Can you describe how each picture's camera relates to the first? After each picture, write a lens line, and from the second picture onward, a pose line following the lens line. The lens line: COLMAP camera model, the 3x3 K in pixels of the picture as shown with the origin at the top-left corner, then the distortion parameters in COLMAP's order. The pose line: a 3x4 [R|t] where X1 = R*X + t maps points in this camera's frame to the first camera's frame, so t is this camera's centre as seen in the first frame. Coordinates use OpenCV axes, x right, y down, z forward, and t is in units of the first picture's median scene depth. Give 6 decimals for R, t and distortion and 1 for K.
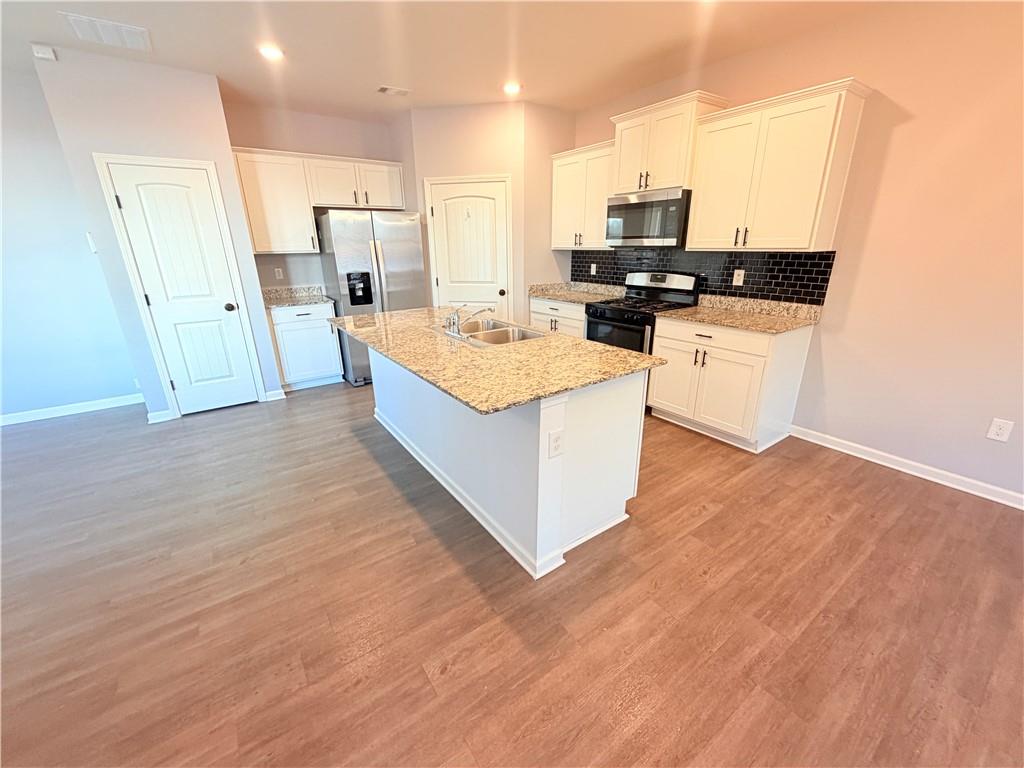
lens RADIAL K [[411.9, 0, 512.0], [0, 411.9, 384.0], [0, 0, 1]] dist [-0.002527, -0.000089]
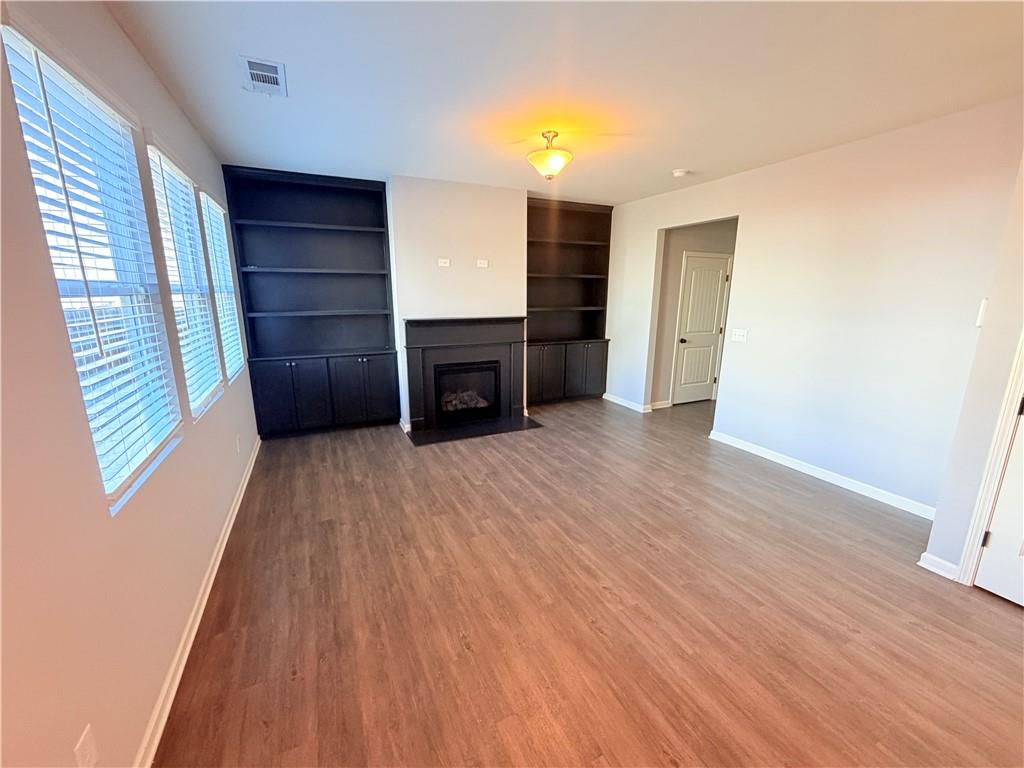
lens RADIAL K [[411.9, 0, 512.0], [0, 411.9, 384.0], [0, 0, 1]] dist [-0.002527, -0.000089]
pose [[-0.184313, 0.224115, -0.956975, -0.172114], [-0.319161, 0.907245, 0.273939, -0.157751], [0.929605, 0.355920, -0.095688, 0.340002]]
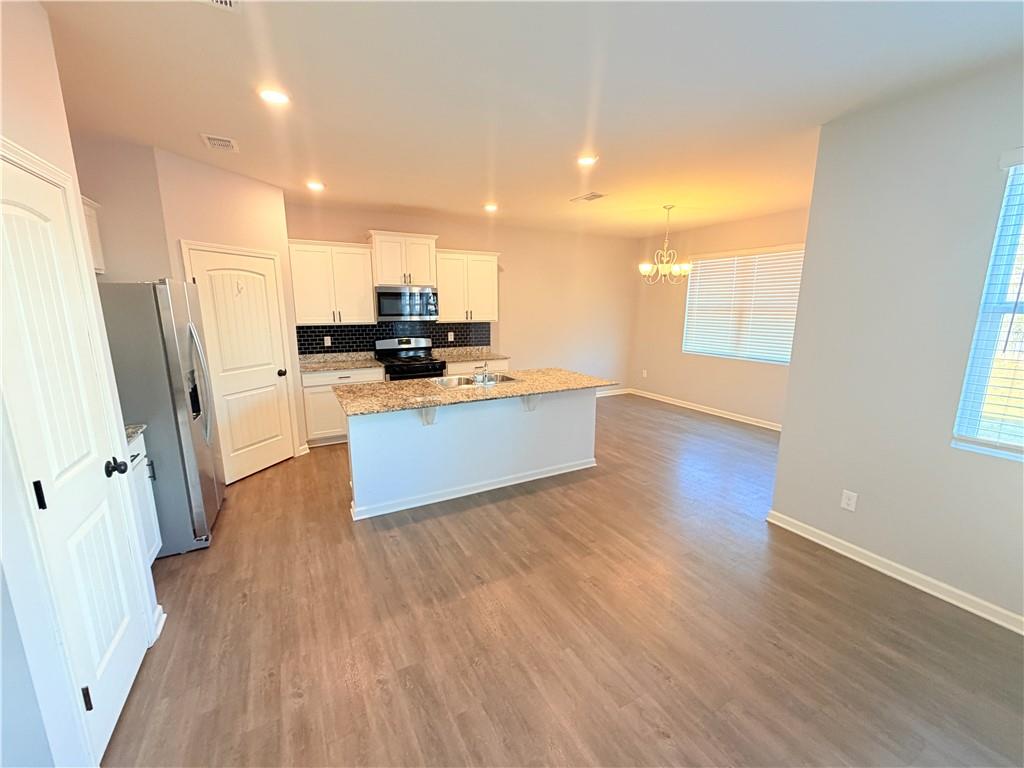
lens RADIAL K [[411.9, 0, 512.0], [0, 411.9, 384.0], [0, 0, 1]] dist [-0.002527, -0.000089]
pose [[0.125754, -0.176286, 0.976273, -1.164253], [0.319182, 0.938951, 0.128433, -0.208134], [-0.939313, 0.295457, 0.174344, 0.499200]]
